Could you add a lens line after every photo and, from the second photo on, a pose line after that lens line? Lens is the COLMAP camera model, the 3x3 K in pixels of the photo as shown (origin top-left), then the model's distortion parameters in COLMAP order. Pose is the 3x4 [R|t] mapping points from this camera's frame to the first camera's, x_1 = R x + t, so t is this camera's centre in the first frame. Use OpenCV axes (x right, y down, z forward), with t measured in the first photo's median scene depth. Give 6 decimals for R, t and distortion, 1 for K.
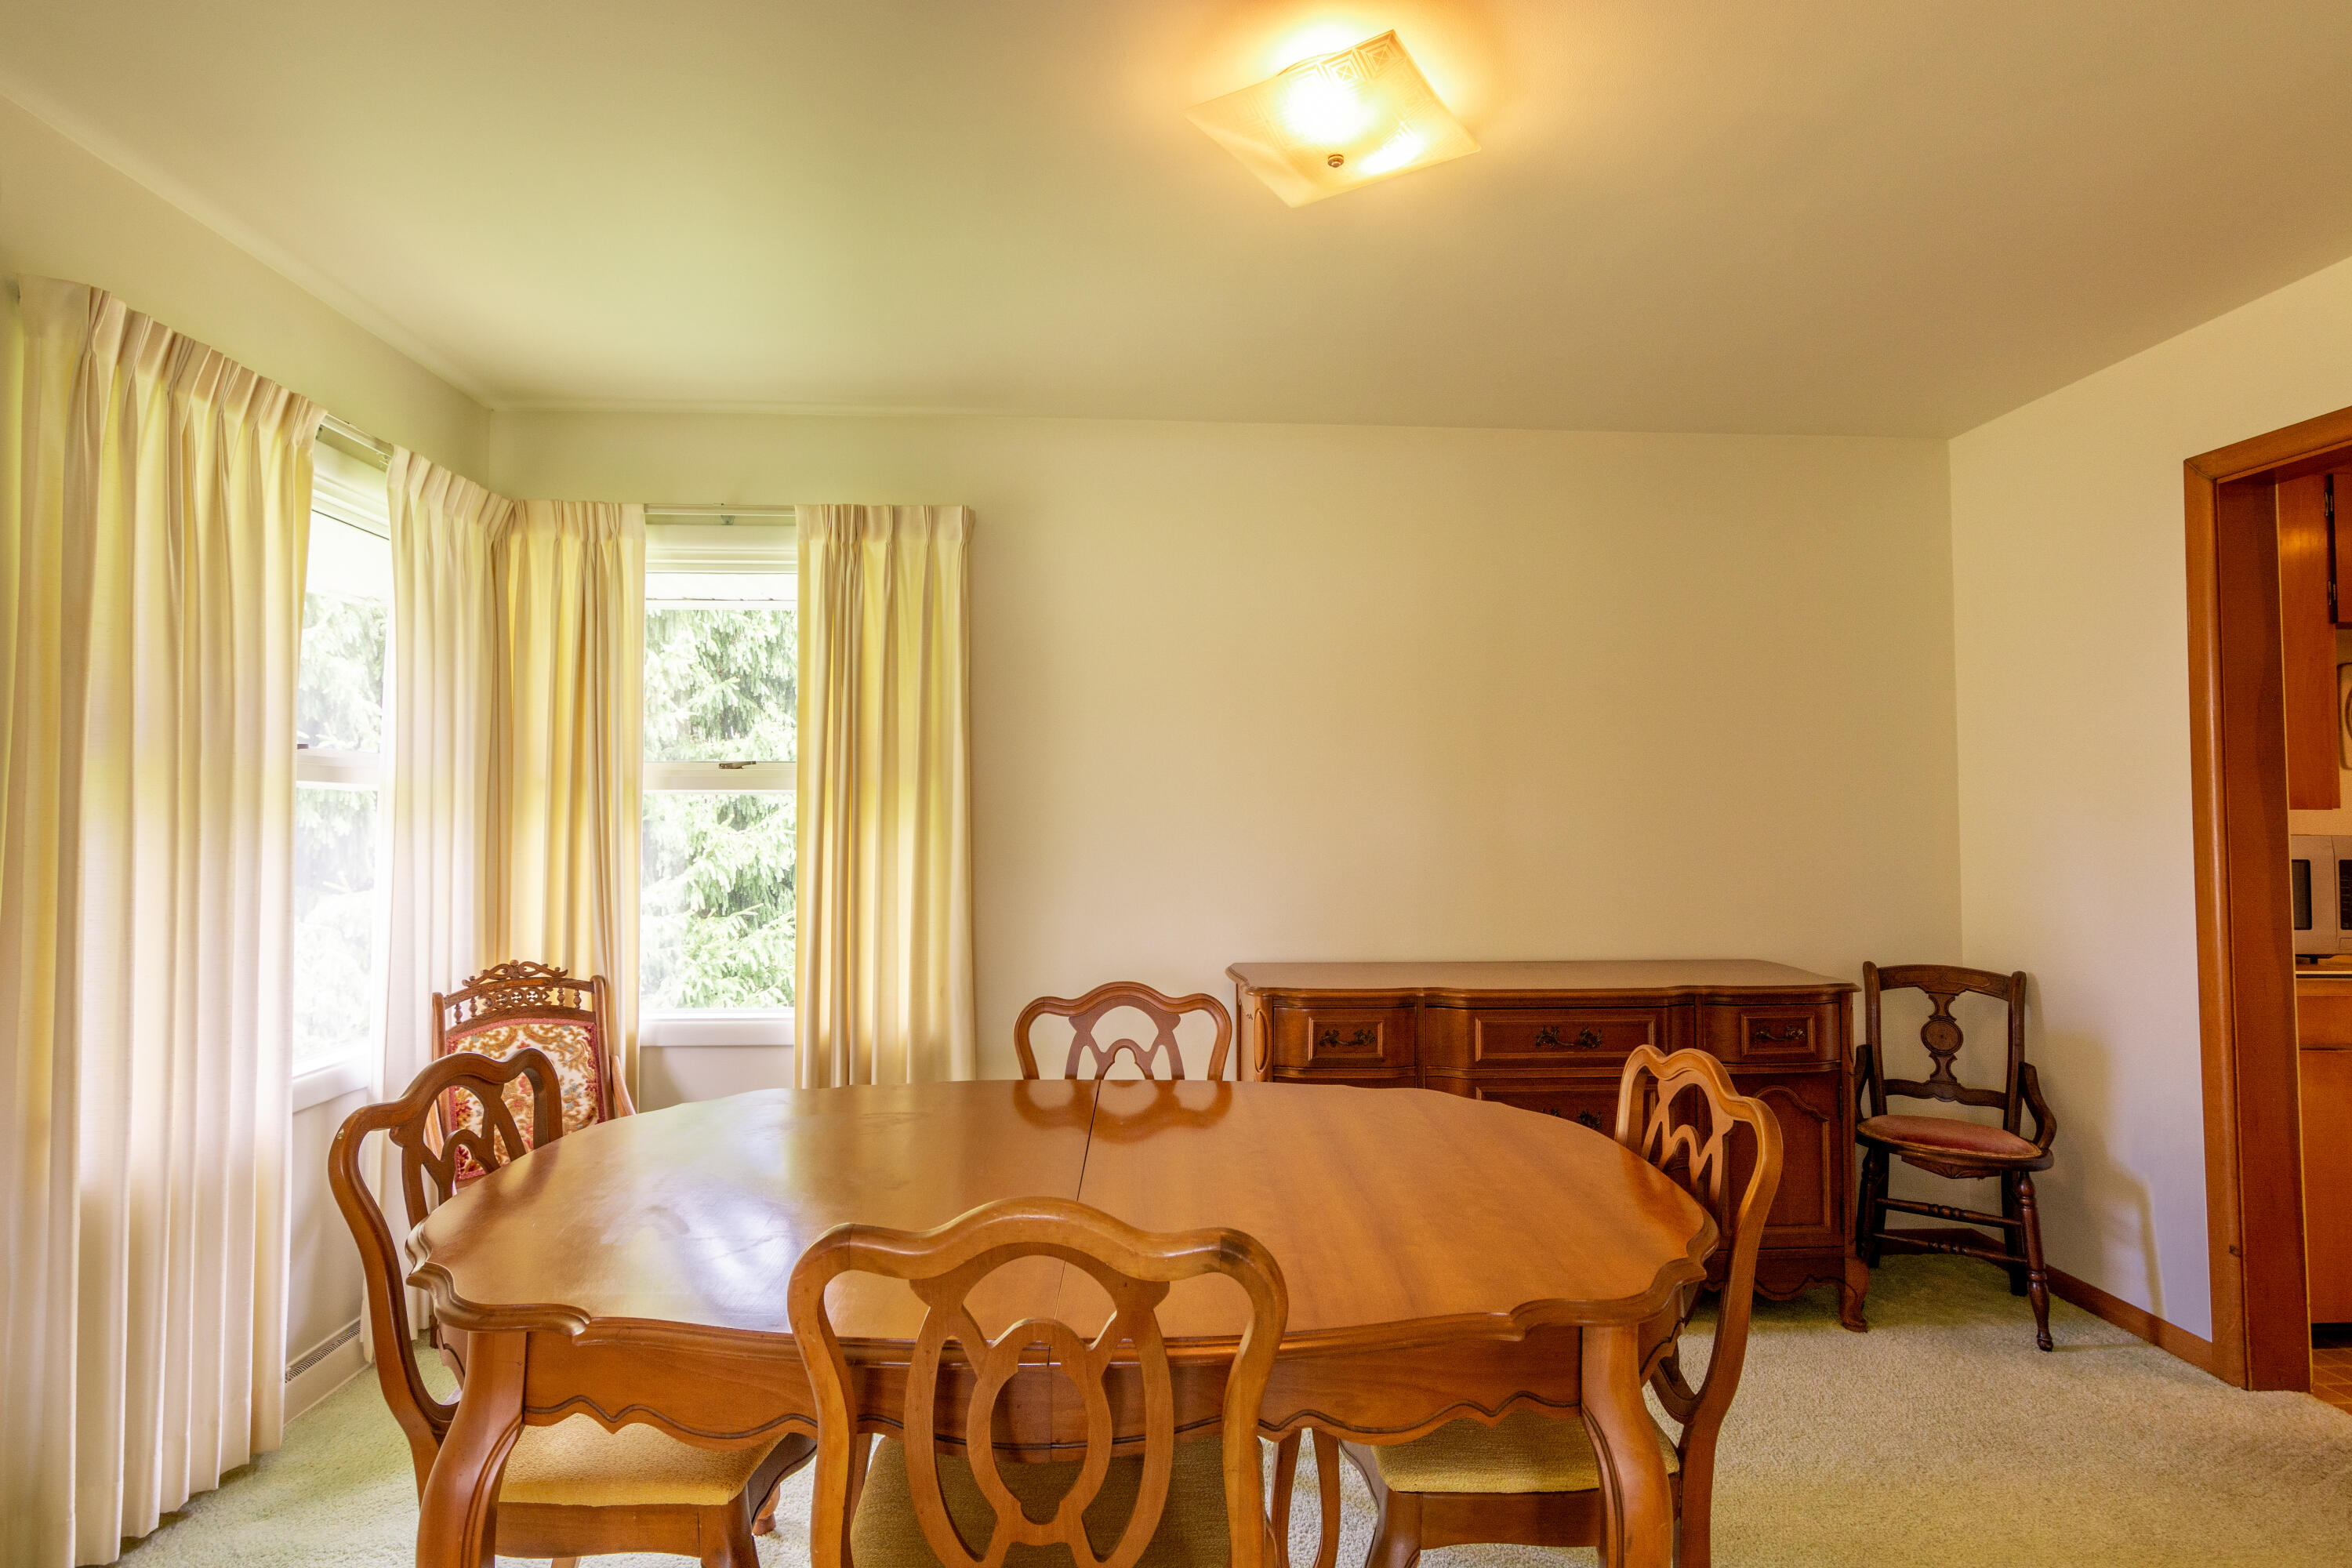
lens RADIAL K [[1135.8, 0, 1173.3], [0, 1135.8, 779.2], [0, 0, 1]] dist [-0.013413, 0.001196]
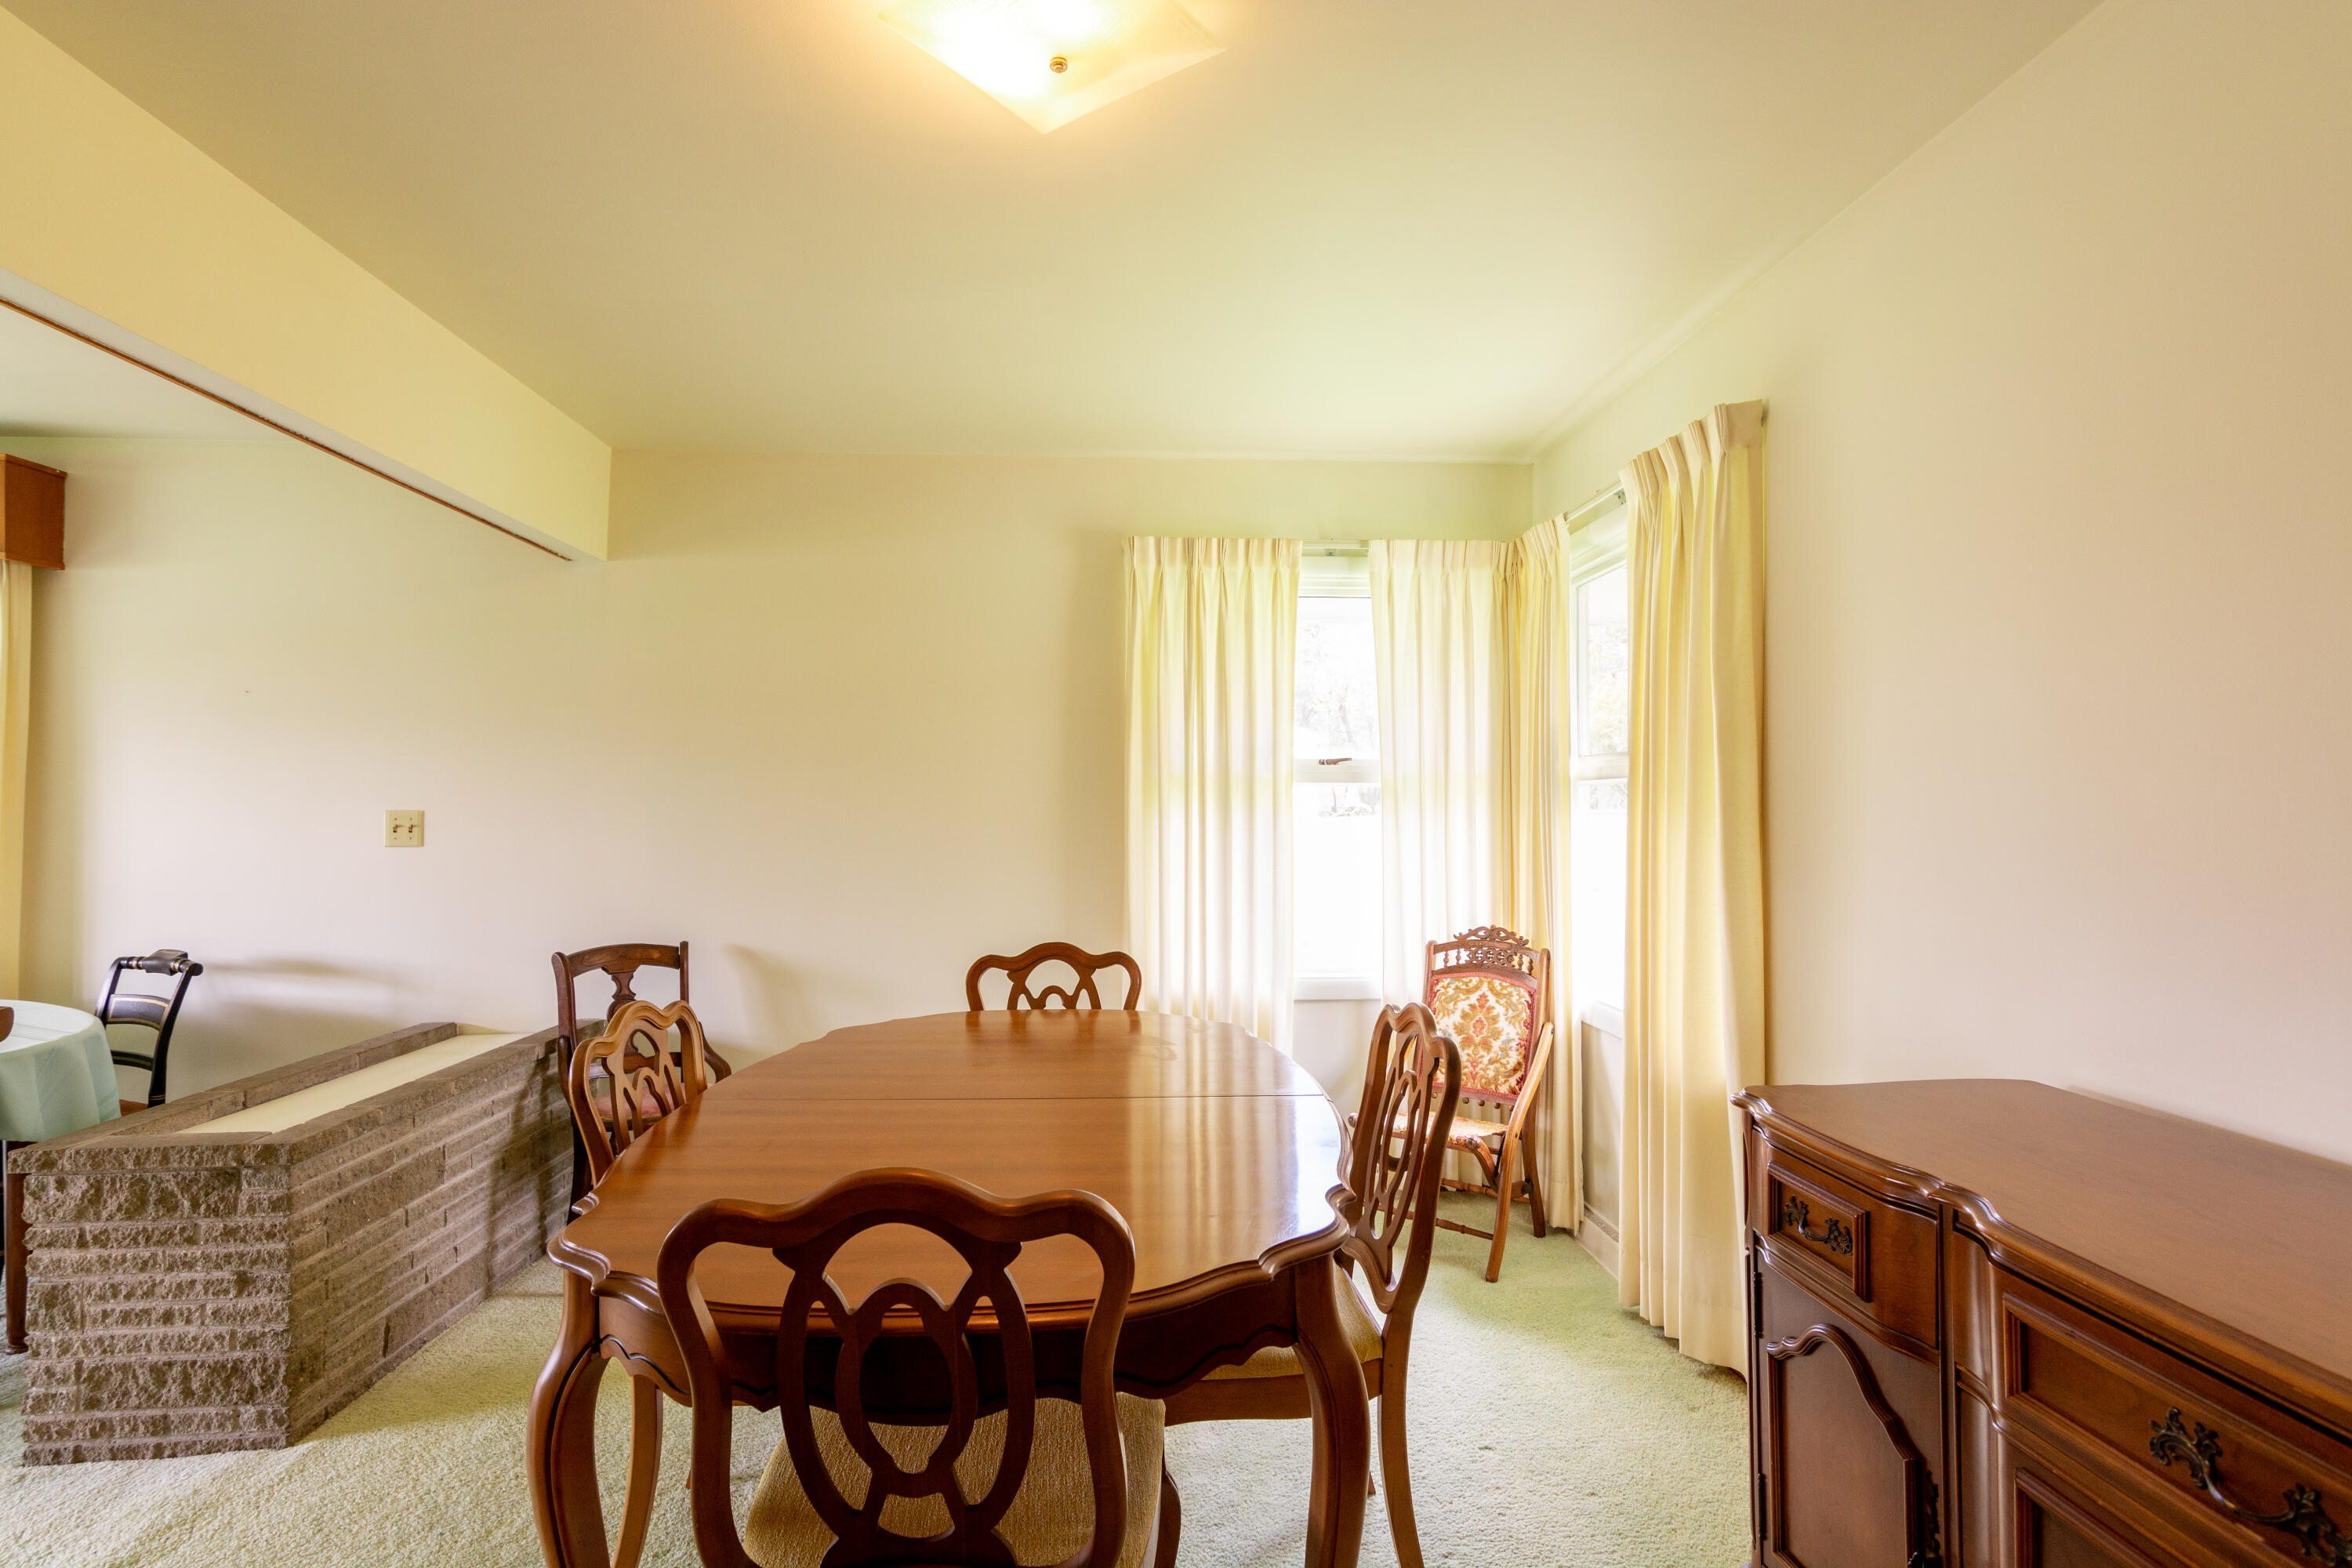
lens RADIAL K [[1135.8, 0, 1184.5], [0, 1135.8, 779.8], [0, 0, 1]] dist [-0.013413, 0.001196]
pose [[0.005027, -0.023497, -0.999711, 0.656165], [0.027187, 0.999358, -0.023352, 0.024603], [0.999618, -0.027061, 0.005662, 0.689268]]
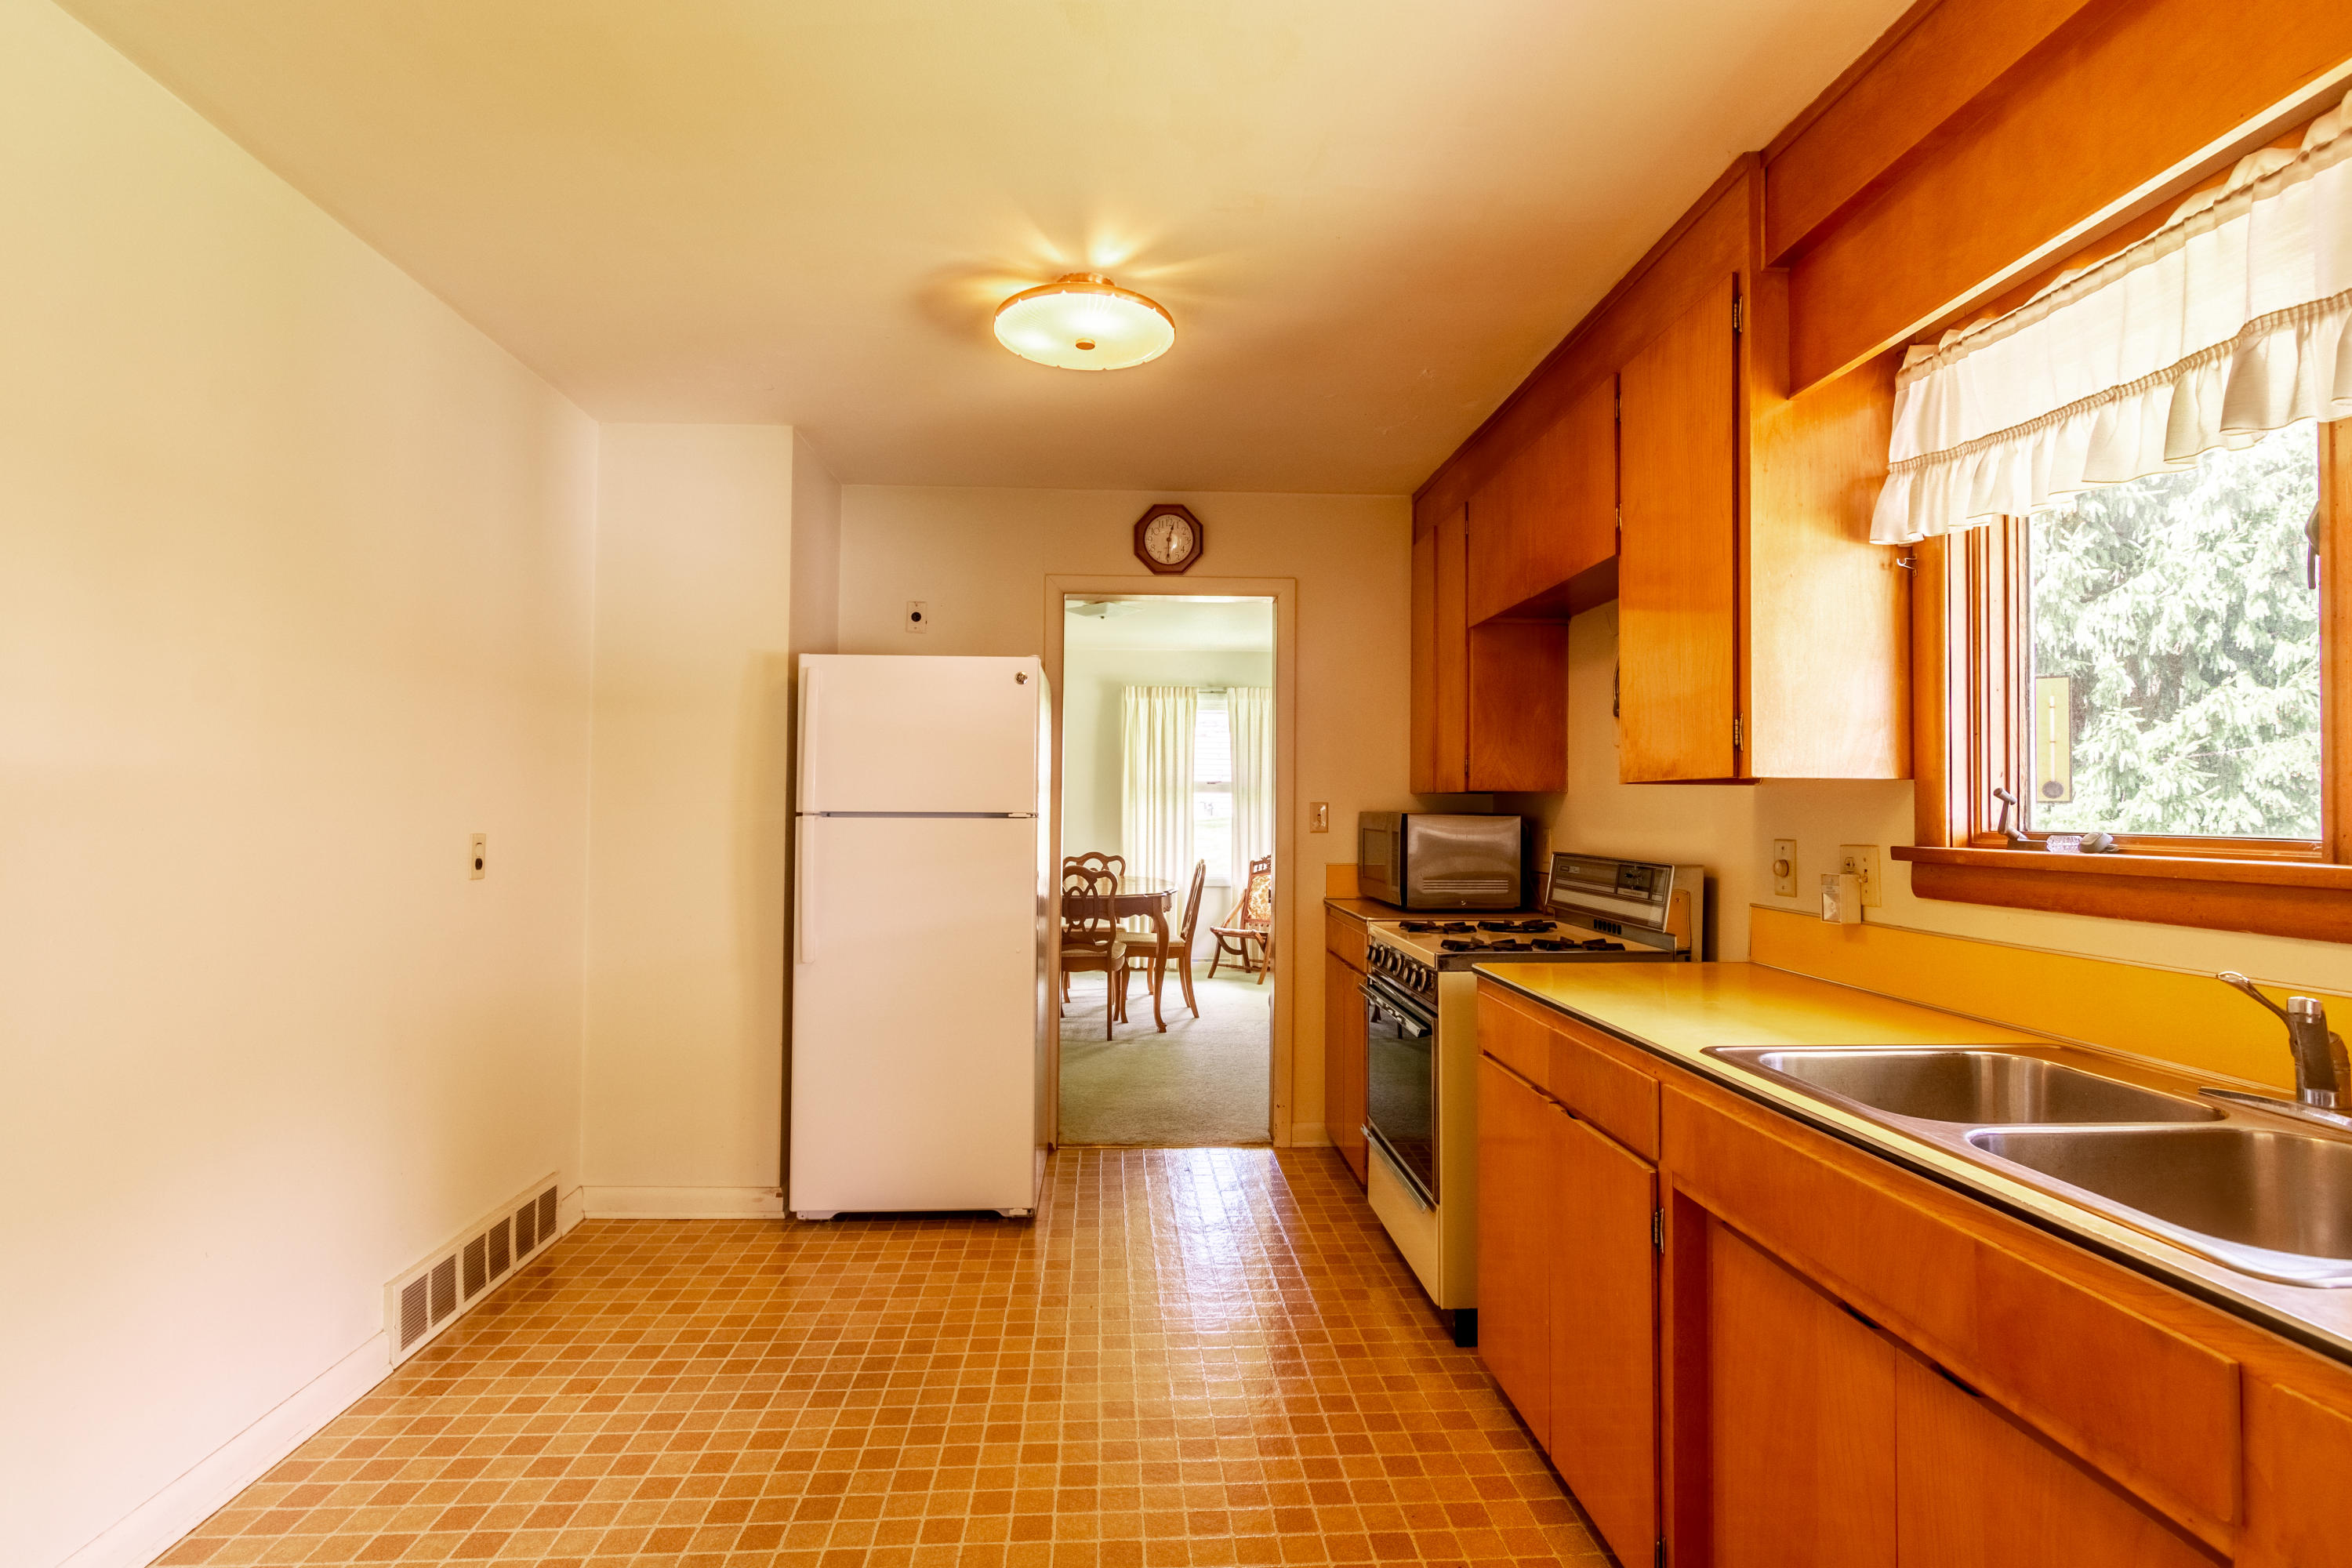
lens RADIAL K [[1135.8, 0, 1171.8], [0, 1135.8, 788.3], [0, 0, 1]] dist [-0.013413, 0.001196]
pose [[-0.012038, -0.011571, -0.999861, 2.367321], [0.019460, 0.999741, -0.011804, 0.026582], [0.999738, -0.019600, -0.011809, 0.798144]]
